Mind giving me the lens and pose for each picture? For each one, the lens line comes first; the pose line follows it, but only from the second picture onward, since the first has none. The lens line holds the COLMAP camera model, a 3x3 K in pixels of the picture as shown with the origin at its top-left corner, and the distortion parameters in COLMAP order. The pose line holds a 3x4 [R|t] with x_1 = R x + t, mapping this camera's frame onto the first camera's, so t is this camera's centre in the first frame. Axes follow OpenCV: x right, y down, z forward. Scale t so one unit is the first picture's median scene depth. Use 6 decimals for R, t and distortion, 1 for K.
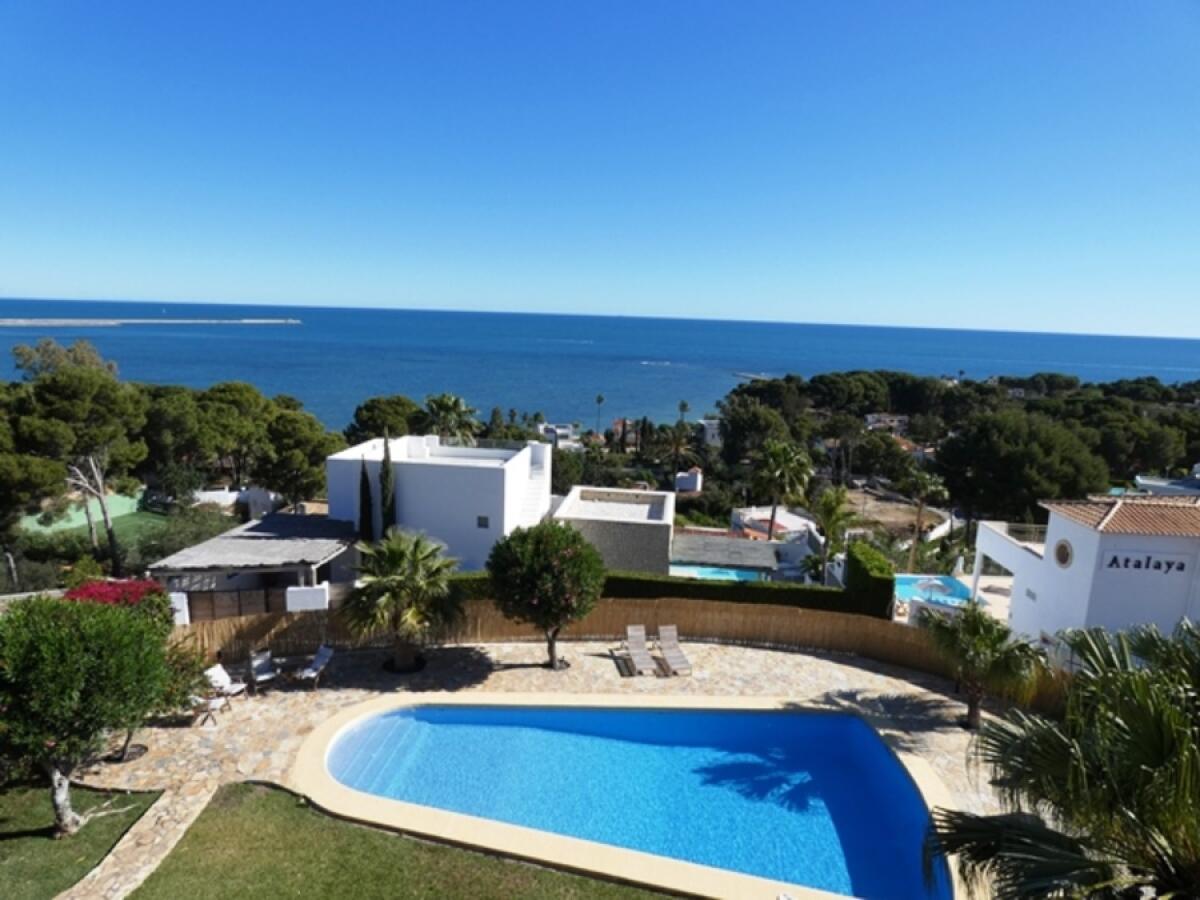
lens RADIAL K [[727.4, 0, 603.2], [0, 727.4, 448.4], [0, 0, 1]] dist [-0.013923, 0.004540]
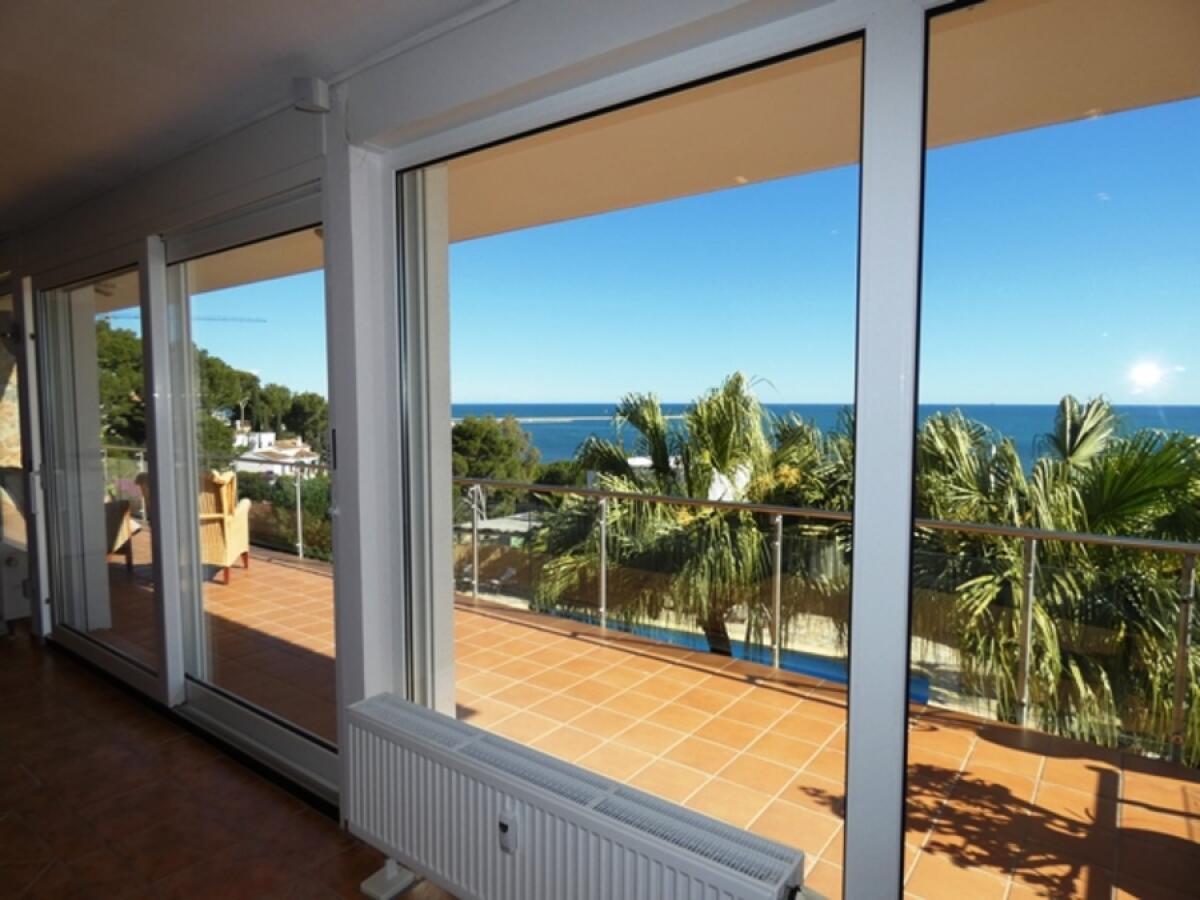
lens RADIAL K [[727.4, 0, 594.5], [0, 727.4, 448.4], [0, 0, 1]] dist [-0.013923, 0.004540]
pose [[0.849333, 0.000211, -0.527857, 0.209333], [-0.067709, 0.991783, -0.108548, 0.085745], [0.523497, 0.127934, 0.842368, -0.041487]]
